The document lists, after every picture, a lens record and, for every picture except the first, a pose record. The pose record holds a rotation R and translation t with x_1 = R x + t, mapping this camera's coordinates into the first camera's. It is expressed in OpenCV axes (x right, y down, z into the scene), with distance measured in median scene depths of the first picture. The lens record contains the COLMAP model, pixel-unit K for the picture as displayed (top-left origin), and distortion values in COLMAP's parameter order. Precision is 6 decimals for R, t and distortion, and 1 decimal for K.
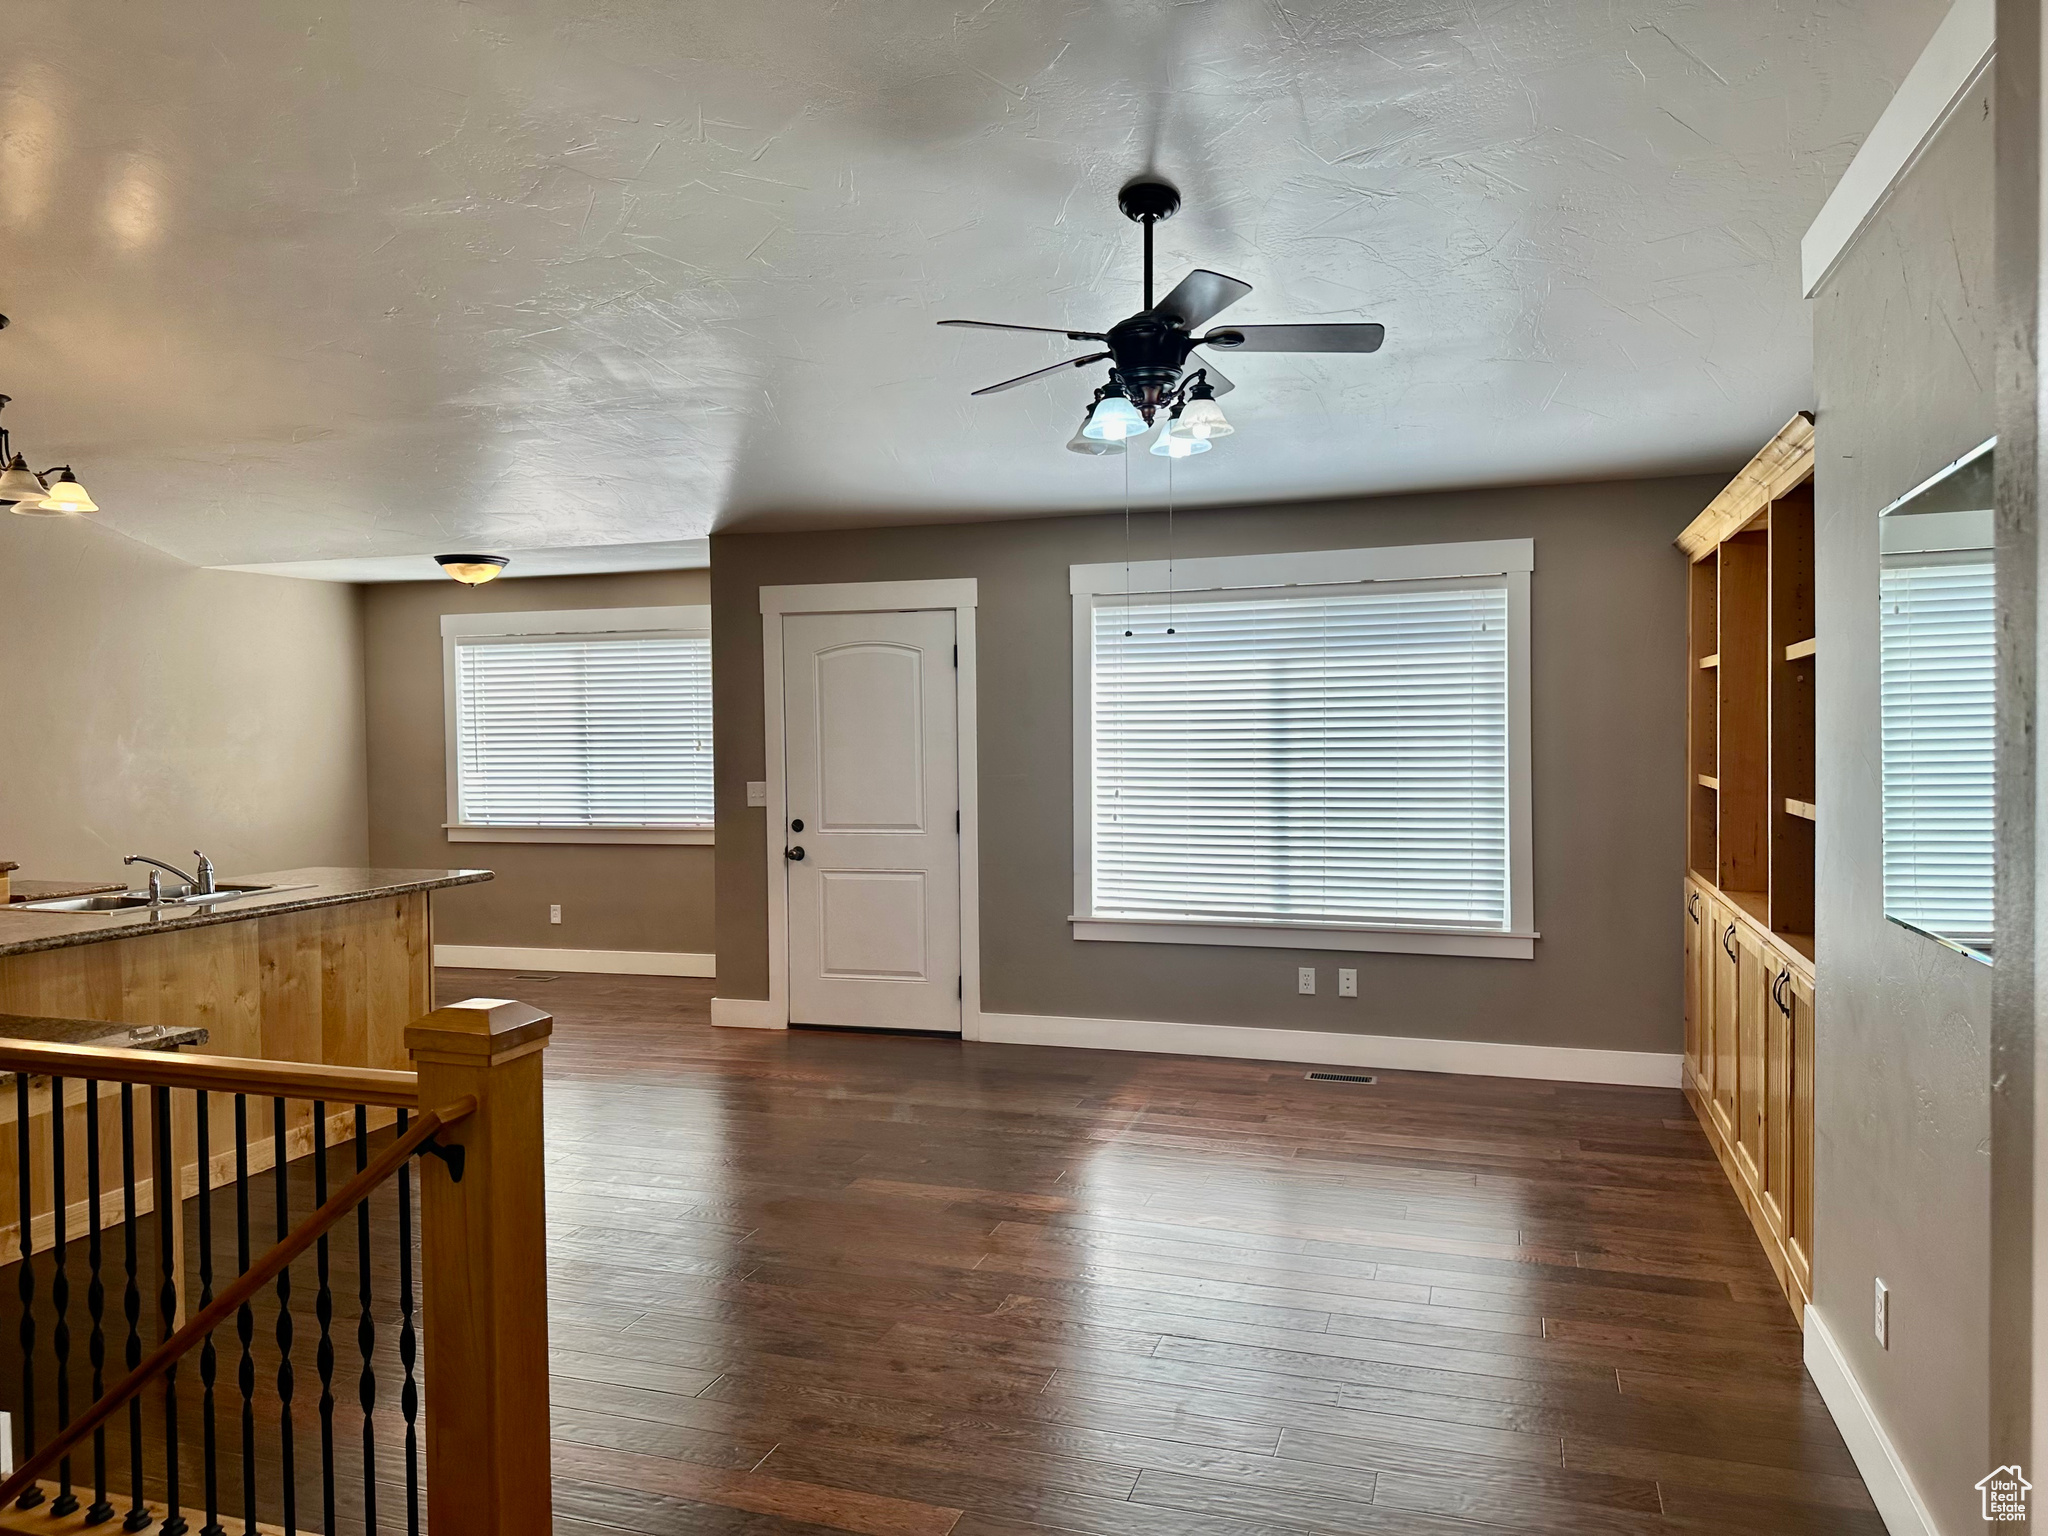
lens RADIAL K [[1446.1, 0, 1025.8], [0, 1446.1, 767.6], [0, 0, 1]] dist [0.072786, -0.101331]
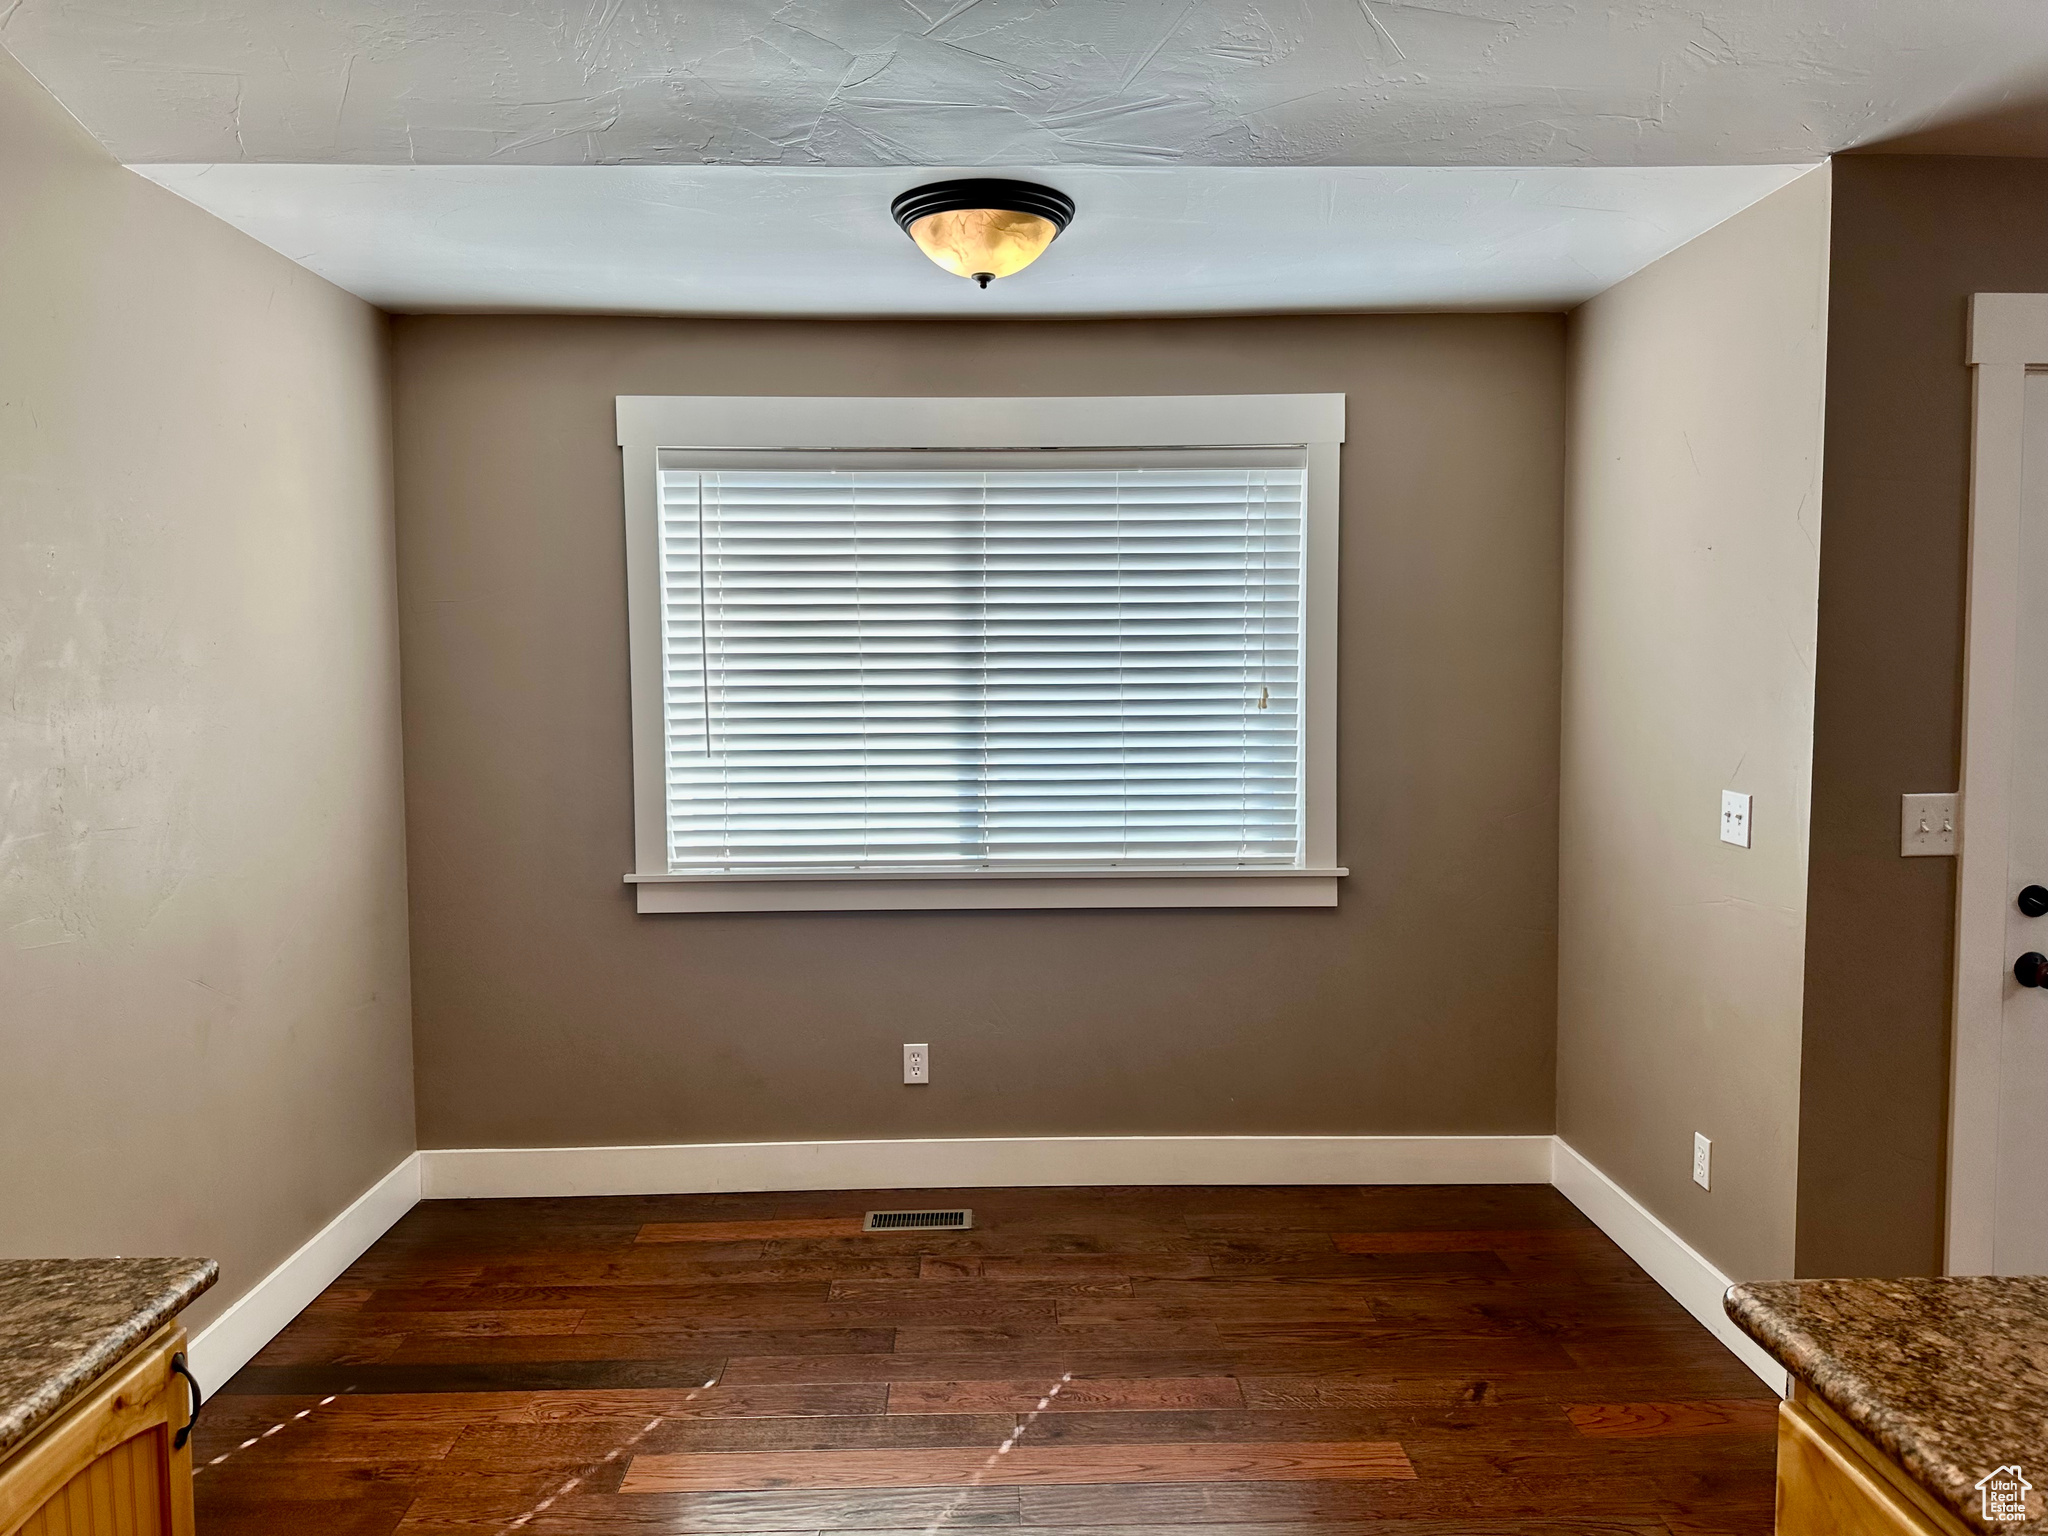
lens RADIAL K [[1446.1, 0, 1022.6], [0, 1446.1, 773.9], [0, 0, 1]] dist [0.072786, -0.101331]
pose [[0.943669, -0.018581, 0.330370, -0.440540], [0.003827, 0.998968, 0.045254, -0.011629], [-0.330870, -0.041440, 0.942766, 0.558183]]
